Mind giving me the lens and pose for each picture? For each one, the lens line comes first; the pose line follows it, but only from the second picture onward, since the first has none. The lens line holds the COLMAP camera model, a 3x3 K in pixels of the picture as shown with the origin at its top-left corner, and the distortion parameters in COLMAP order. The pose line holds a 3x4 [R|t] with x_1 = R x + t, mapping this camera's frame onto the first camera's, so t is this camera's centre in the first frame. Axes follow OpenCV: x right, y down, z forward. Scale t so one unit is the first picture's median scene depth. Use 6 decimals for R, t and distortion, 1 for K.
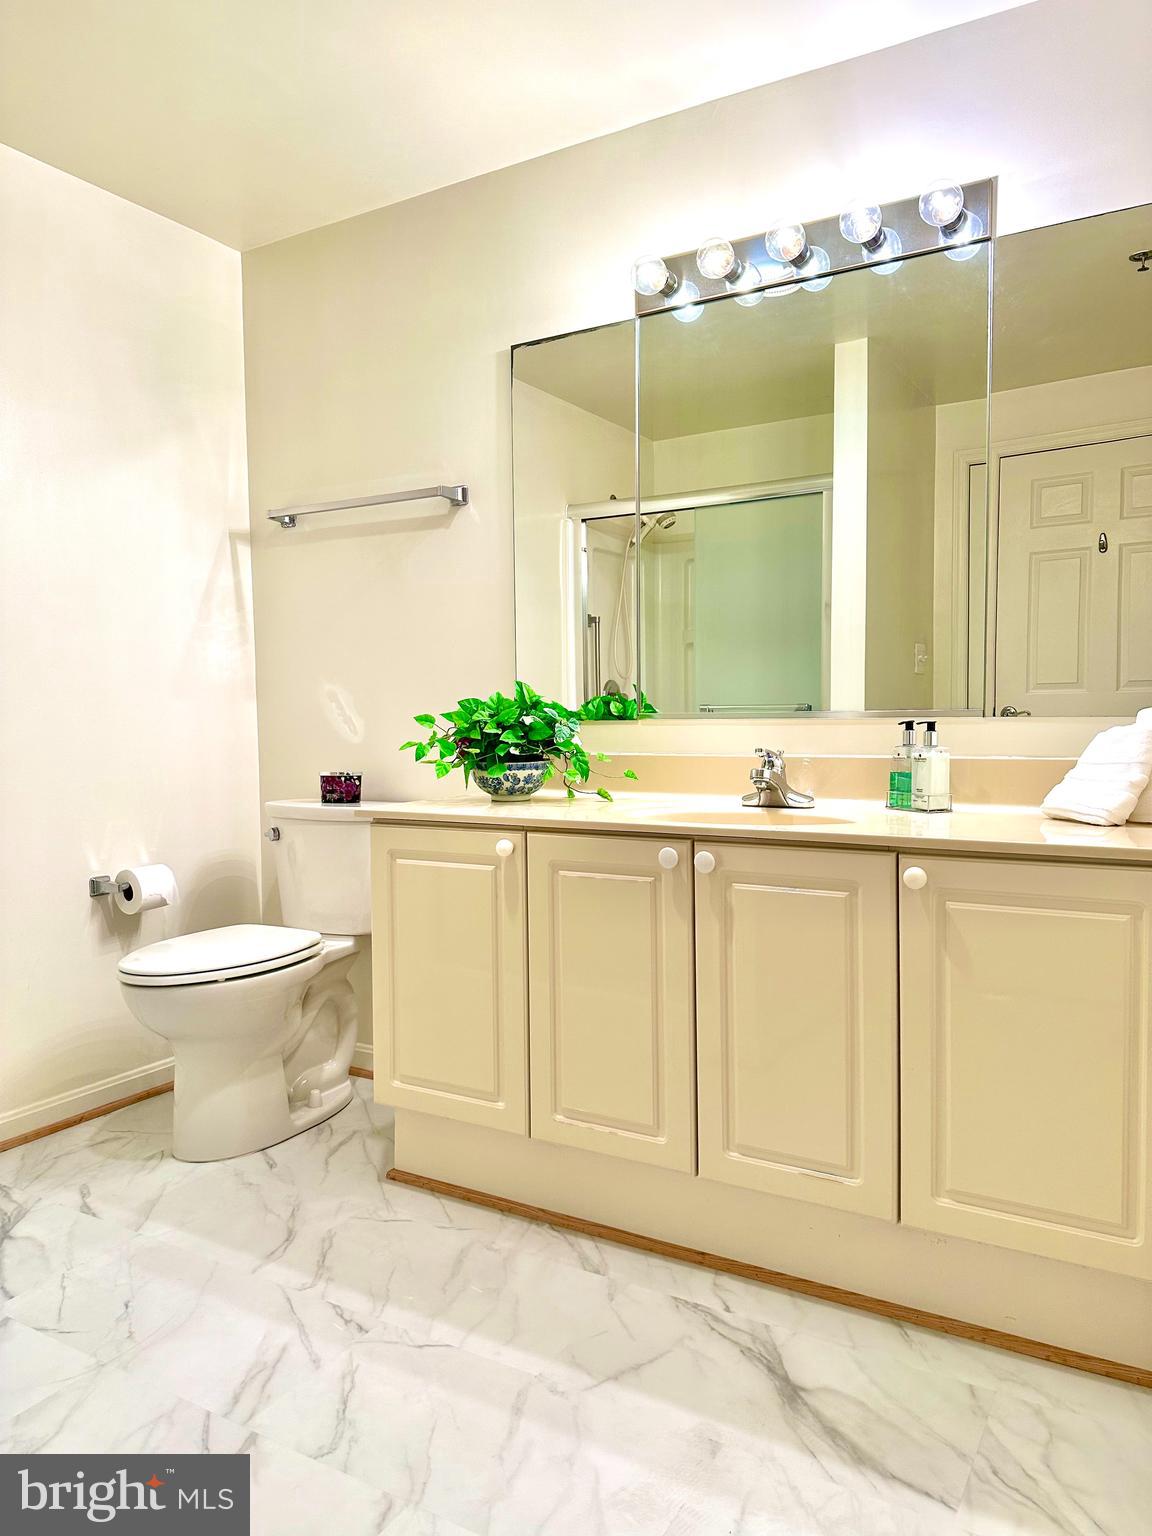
lens RADIAL K [[1067.1, 0, 576.0], [0, 1067.1, 768.0], [0, 0, 1]] dist [0.163753, -0.304611]
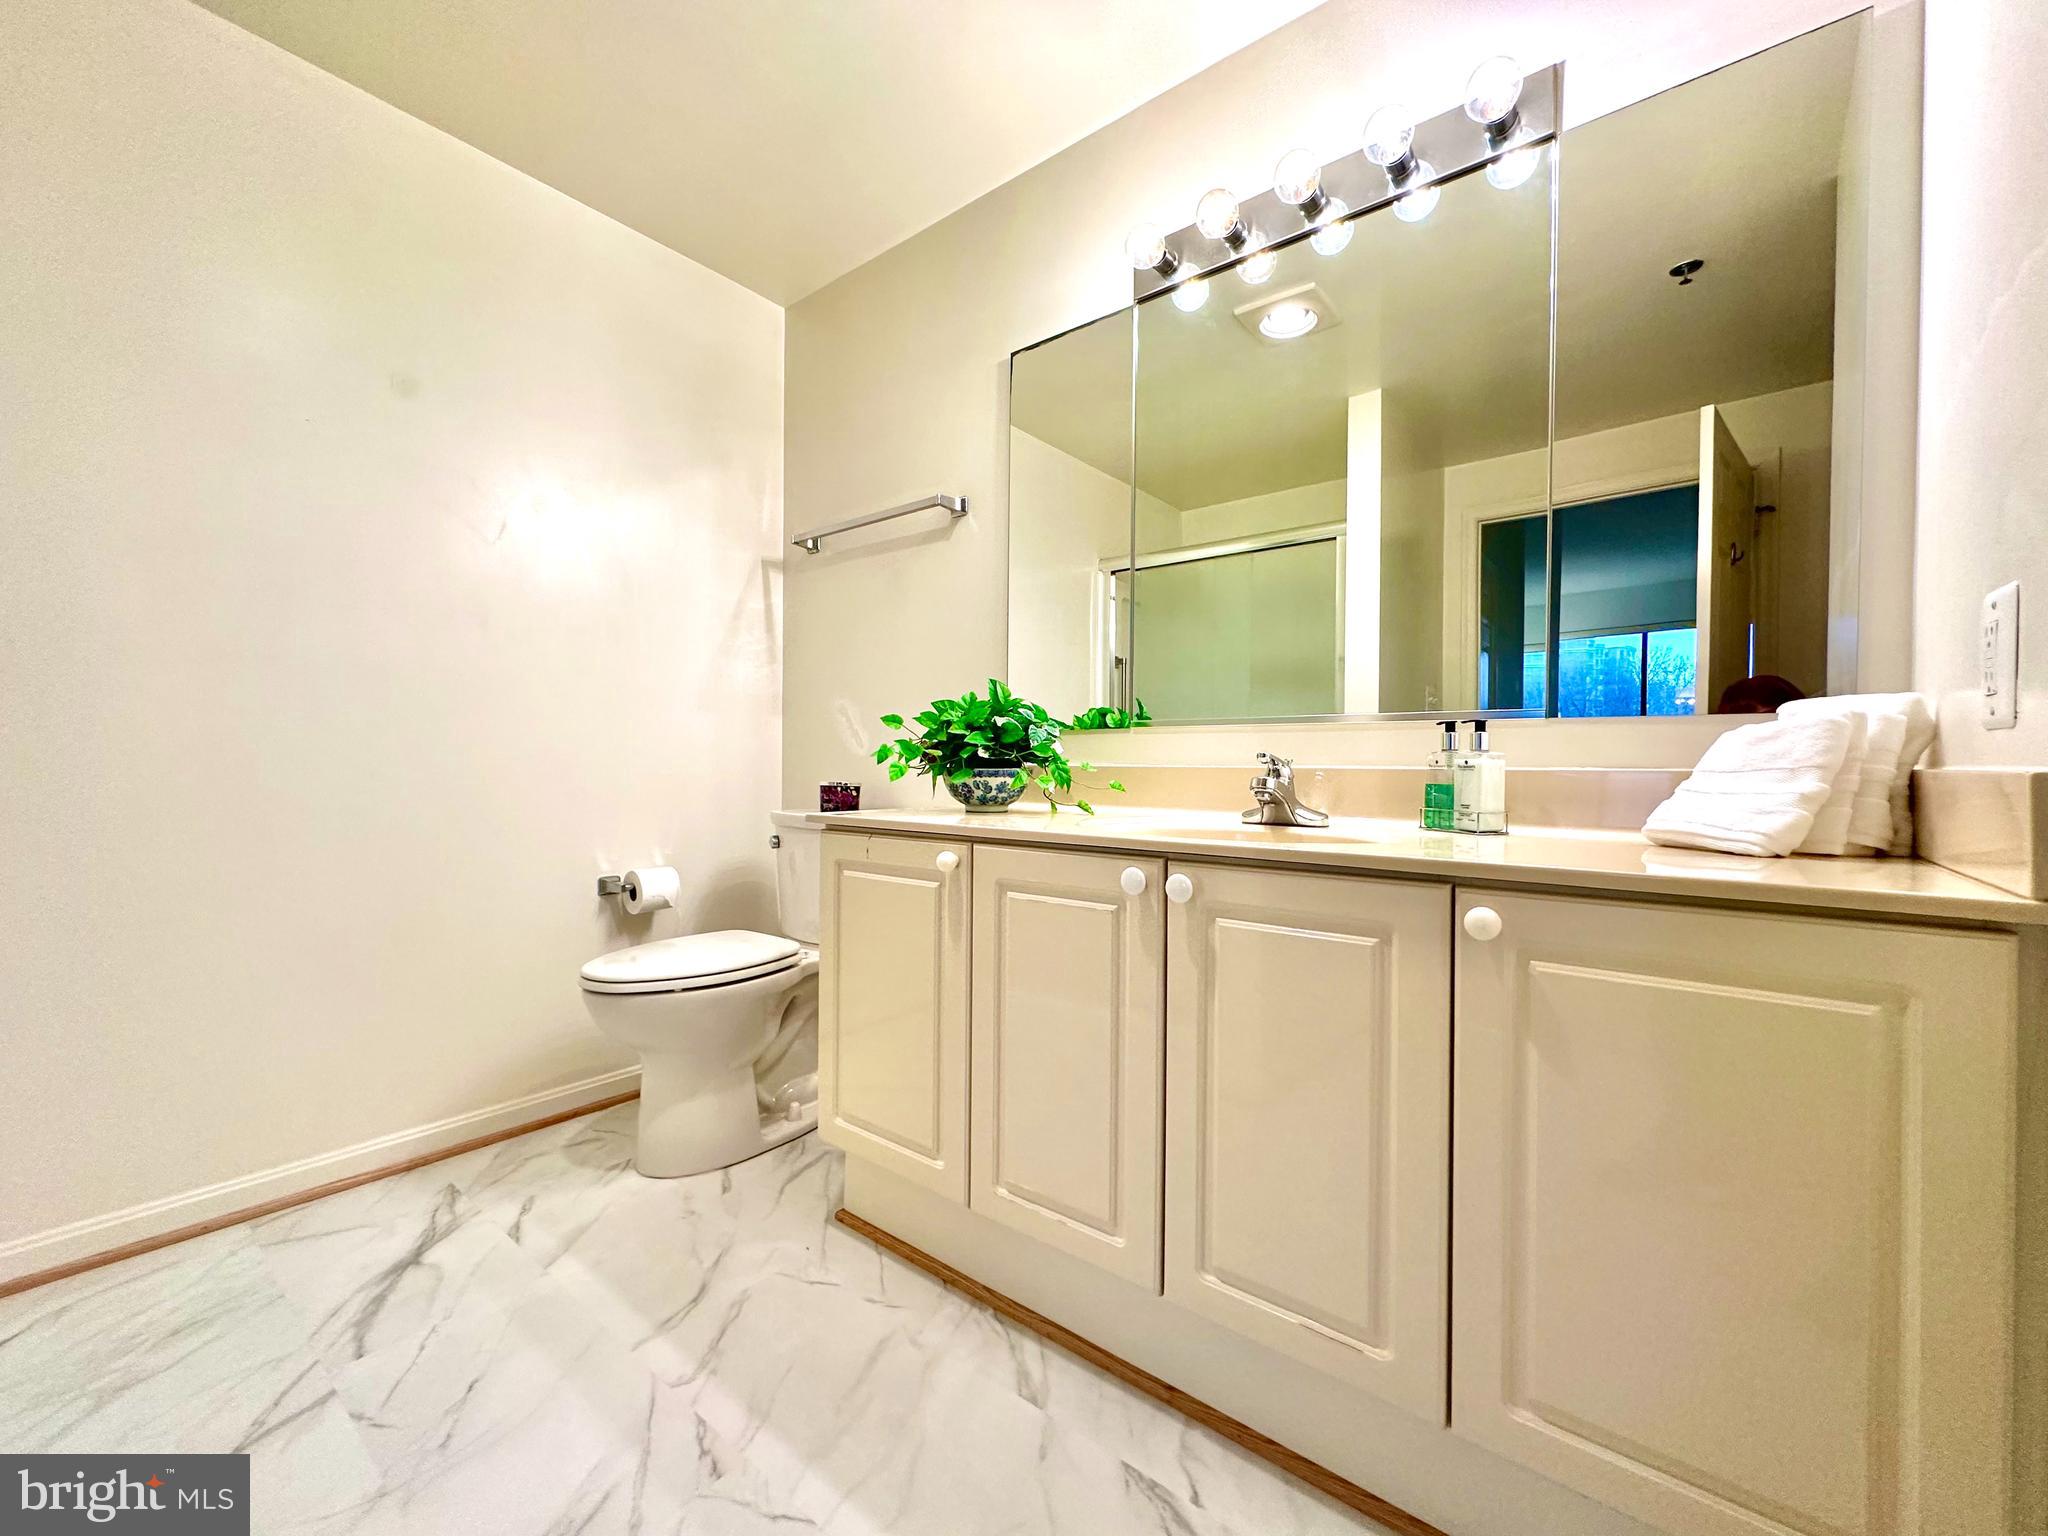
lens RADIAL K [[818.8, 0, 1024.0], [0, 818.8, 768.0], [0, 0, 1]] dist [0.000388, -0.000056]
pose [[0.990565, 0.020127, -0.135555, 0.068304], [-0.026525, 0.998609, -0.045562, 0.025133], [0.134450, 0.048728, 0.989722, 0.317495]]
